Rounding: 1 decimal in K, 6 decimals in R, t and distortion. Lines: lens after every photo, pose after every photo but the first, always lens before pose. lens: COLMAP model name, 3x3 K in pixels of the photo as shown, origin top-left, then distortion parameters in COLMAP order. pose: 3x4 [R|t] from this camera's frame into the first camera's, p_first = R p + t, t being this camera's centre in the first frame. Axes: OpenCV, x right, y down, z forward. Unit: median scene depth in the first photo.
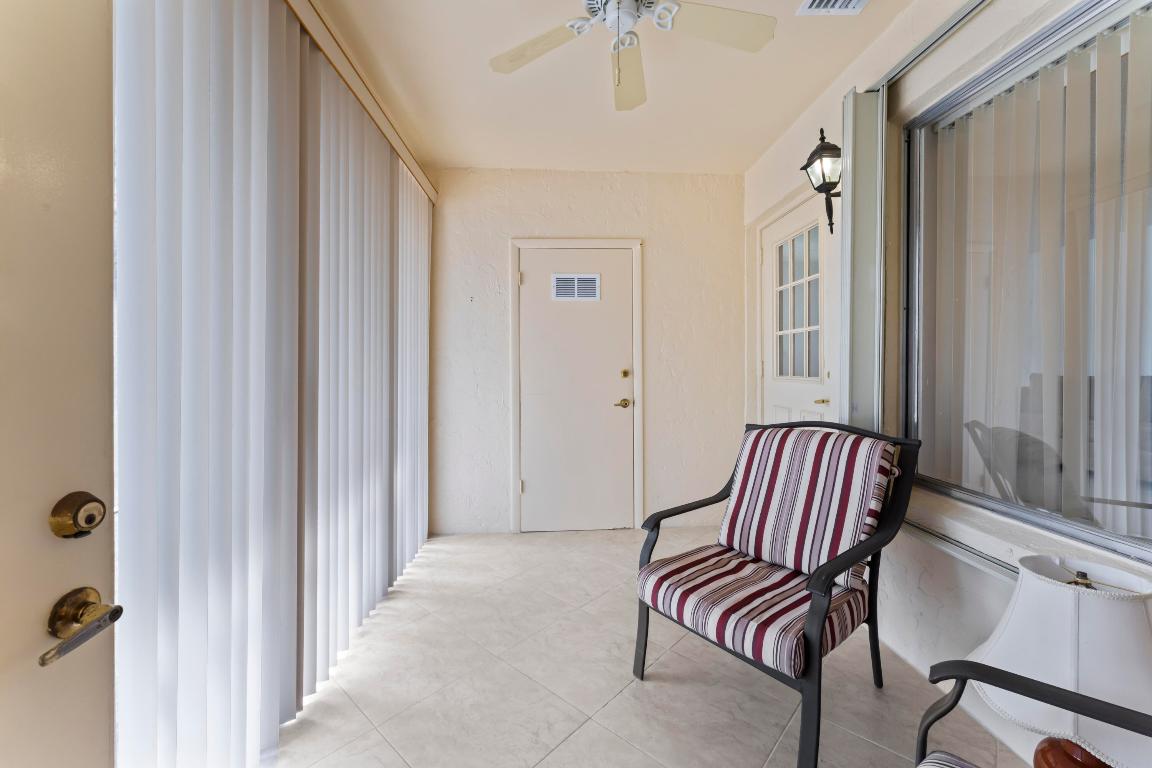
lens RADIAL K [[465.1, 0, 578.3], [0, 465.1, 376.7], [0, 0, 1]] dist [0.001723, -0.000060]
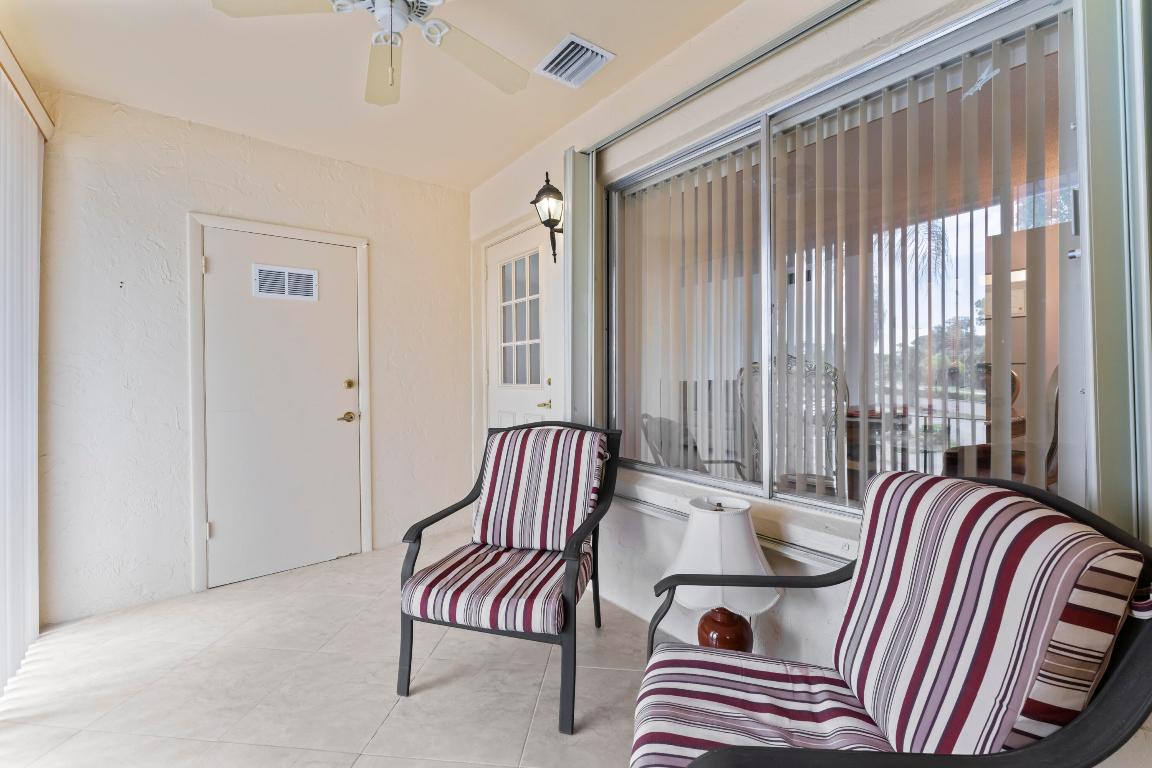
lens RADIAL K [[475.3, 0, 575.0], [0, 475.3, 387.7], [0, 0, 1]] dist [-0.001258, -0.000128]
pose [[0.815167, -0.021449, 0.578828, -0.136114], [0.020014, 0.999760, 0.008862, 0.002053], [-0.578880, 0.004361, 0.815401, -0.018898]]
